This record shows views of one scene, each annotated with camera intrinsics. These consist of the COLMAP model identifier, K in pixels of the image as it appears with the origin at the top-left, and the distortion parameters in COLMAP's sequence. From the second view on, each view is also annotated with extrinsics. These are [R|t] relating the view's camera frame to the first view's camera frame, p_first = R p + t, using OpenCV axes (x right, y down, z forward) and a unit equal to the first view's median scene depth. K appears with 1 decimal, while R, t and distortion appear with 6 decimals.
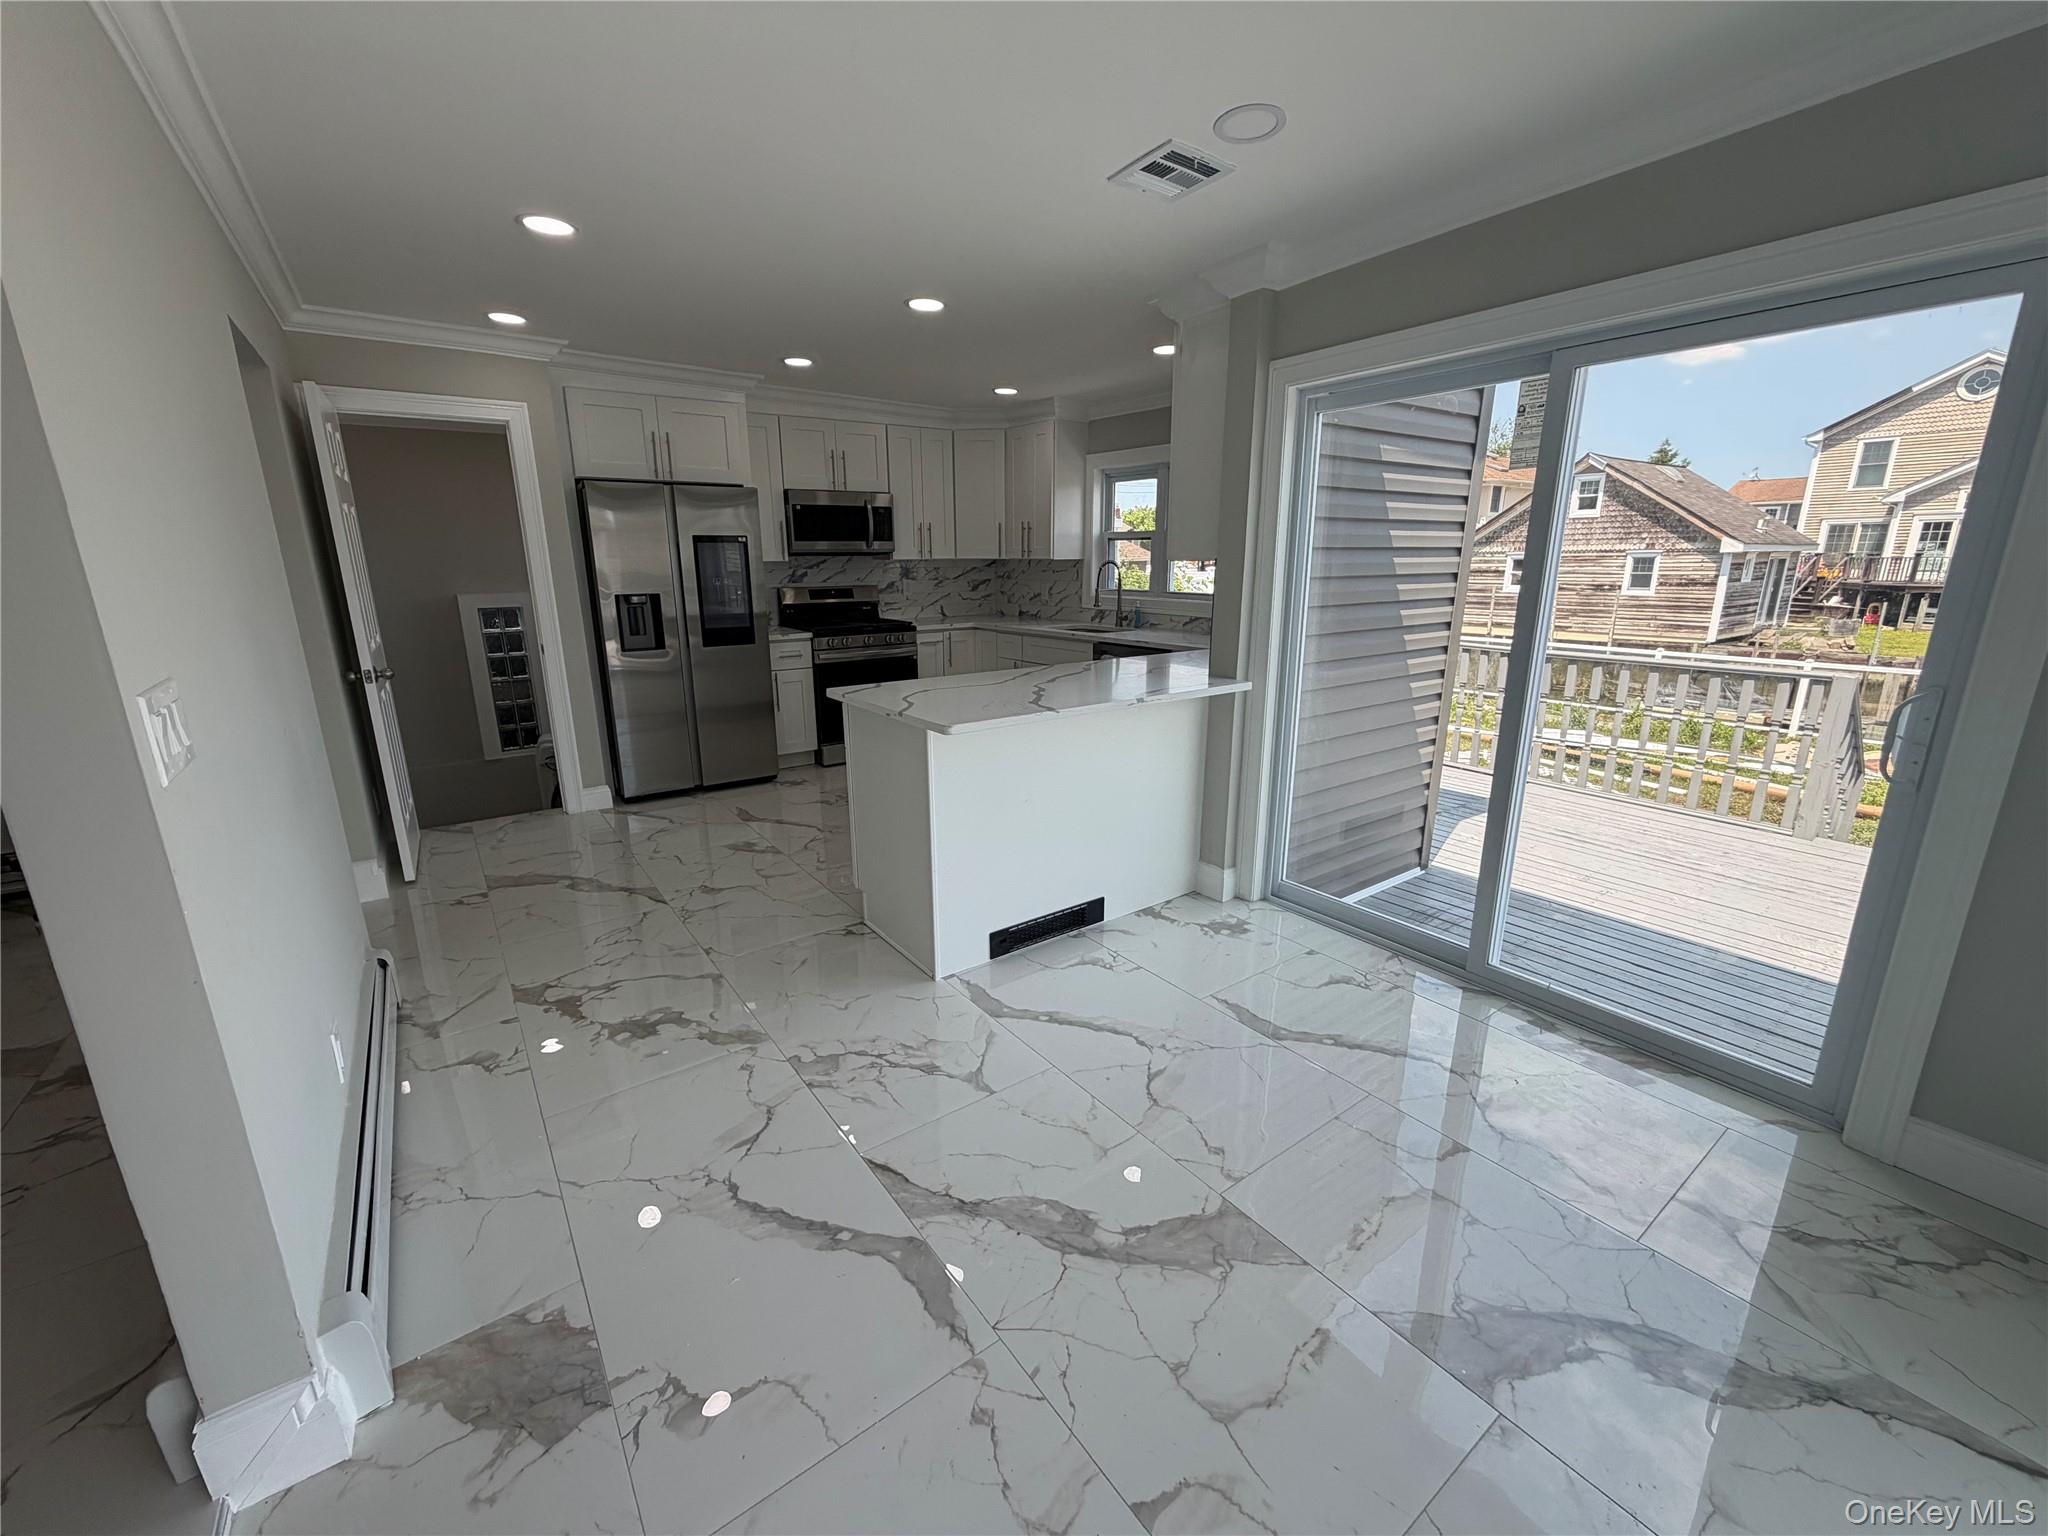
lens RADIAL K [[820.1, 0, 1014.0], [0, 820.1, 763.6], [0, 0, 1]] dist [-0.000302, -0.000307]
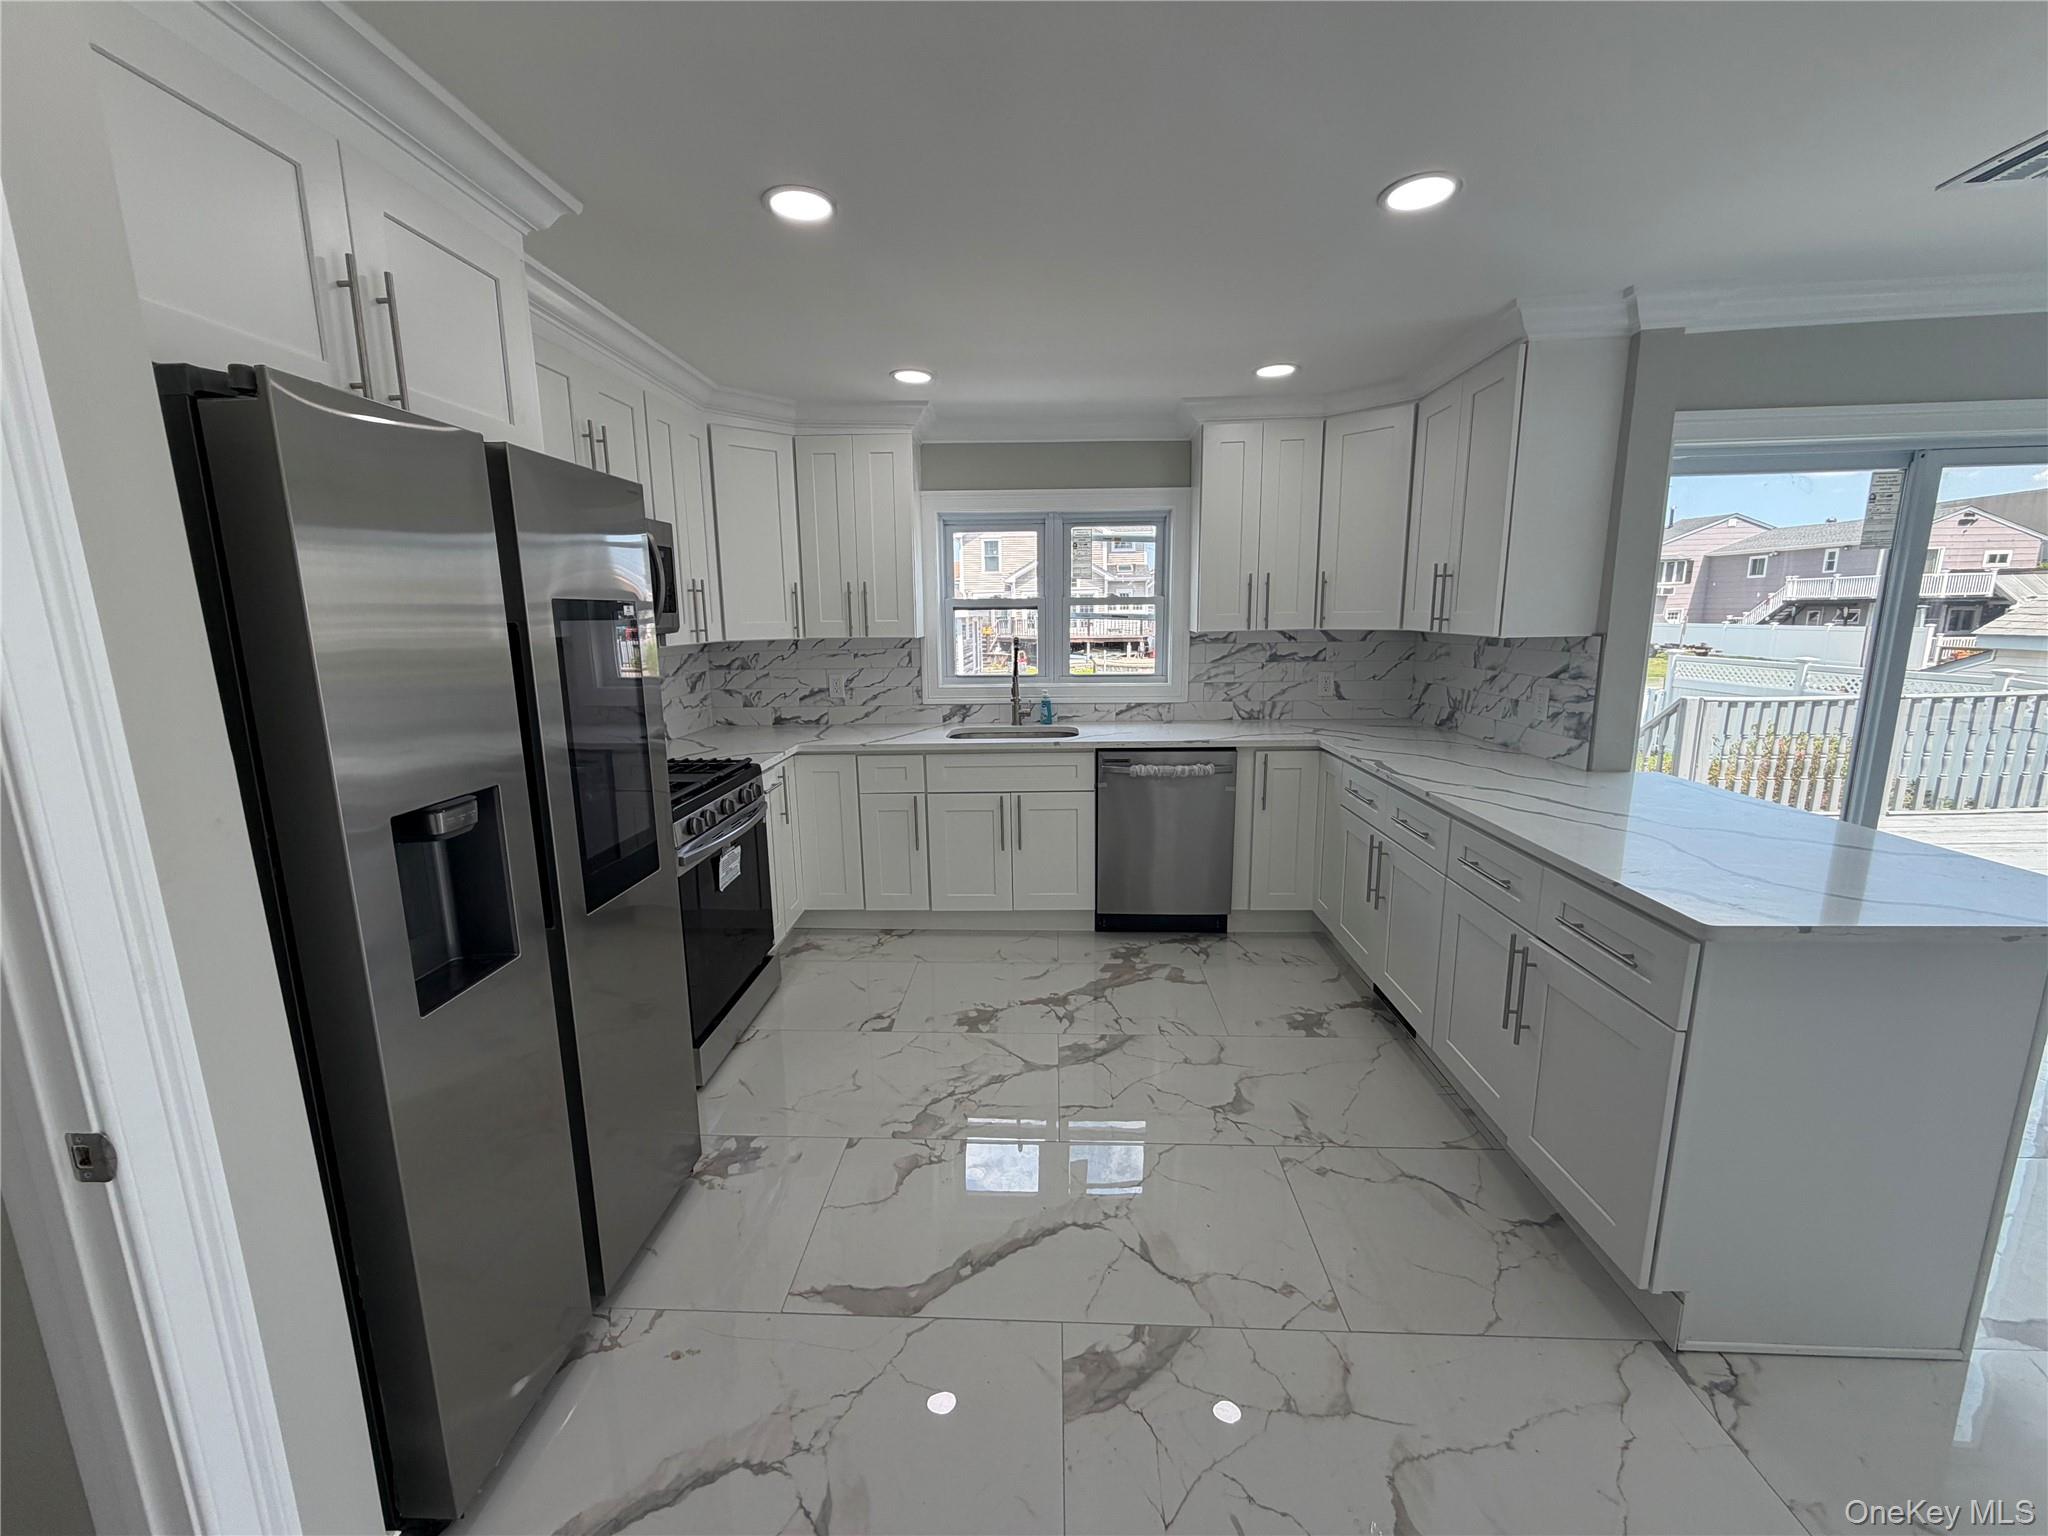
lens RADIAL K [[820.1, 0, 1016.5], [0, 820.1, 766.5], [0, 0, 1]] dist [-0.000302, -0.000307]
pose [[0.616327, -0.148564, 0.773350, -0.453212], [0.205520, 0.978355, 0.024155, -0.150359], [-0.760199, 0.144052, 0.633519, 0.546325]]
